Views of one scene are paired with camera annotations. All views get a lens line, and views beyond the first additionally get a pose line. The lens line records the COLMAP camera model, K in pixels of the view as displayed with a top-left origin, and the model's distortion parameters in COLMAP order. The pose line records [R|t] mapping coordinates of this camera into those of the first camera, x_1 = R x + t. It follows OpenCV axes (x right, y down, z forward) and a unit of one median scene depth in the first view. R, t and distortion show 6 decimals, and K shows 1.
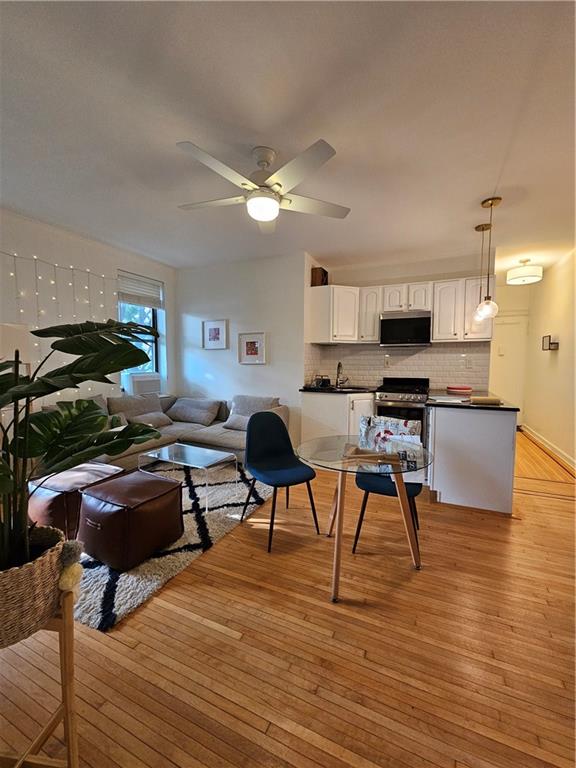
lens RADIAL K [[317.8, 0, 292.9], [0, 317.8, 385.9], [0, 0, 1]] dist [-0.002965, -0.000029]
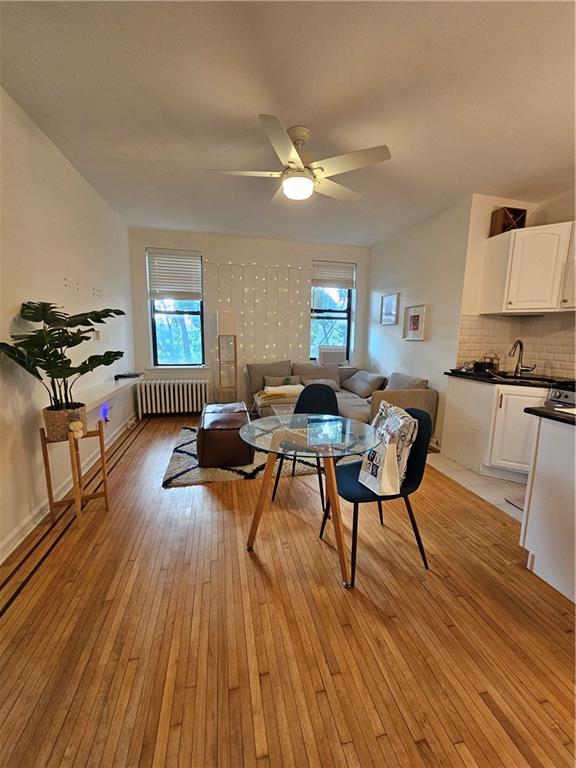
lens RADIAL K [[317.8, 0, 292.9], [0, 317.8, 385.9], [0, 0, 1]] dist [-0.002965, -0.000029]
pose [[0.600778, 0.135177, -0.787904, 0.420573], [-0.080065, 0.990819, 0.108941, -0.011227], [0.795397, -0.002366, 0.606085, 0.181182]]
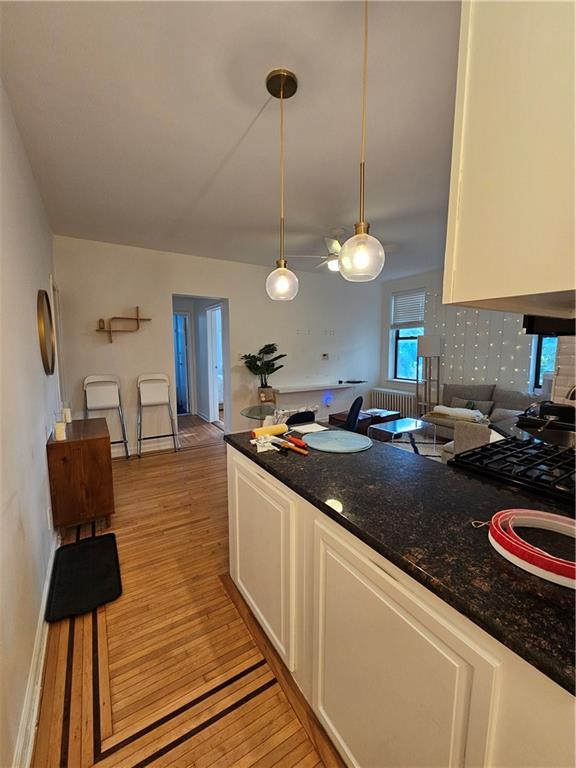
lens RADIAL K [[317.8, 0, 292.9], [0, 317.8, 385.9], [0, 0, 1]] dist [-0.002965, -0.000029]
pose [[-0.550242, 0.096541, -0.829405, 0.729091], [-0.072552, 0.984010, 0.162670, -0.095586], [0.831847, 0.149683, -0.534439, 0.881136]]
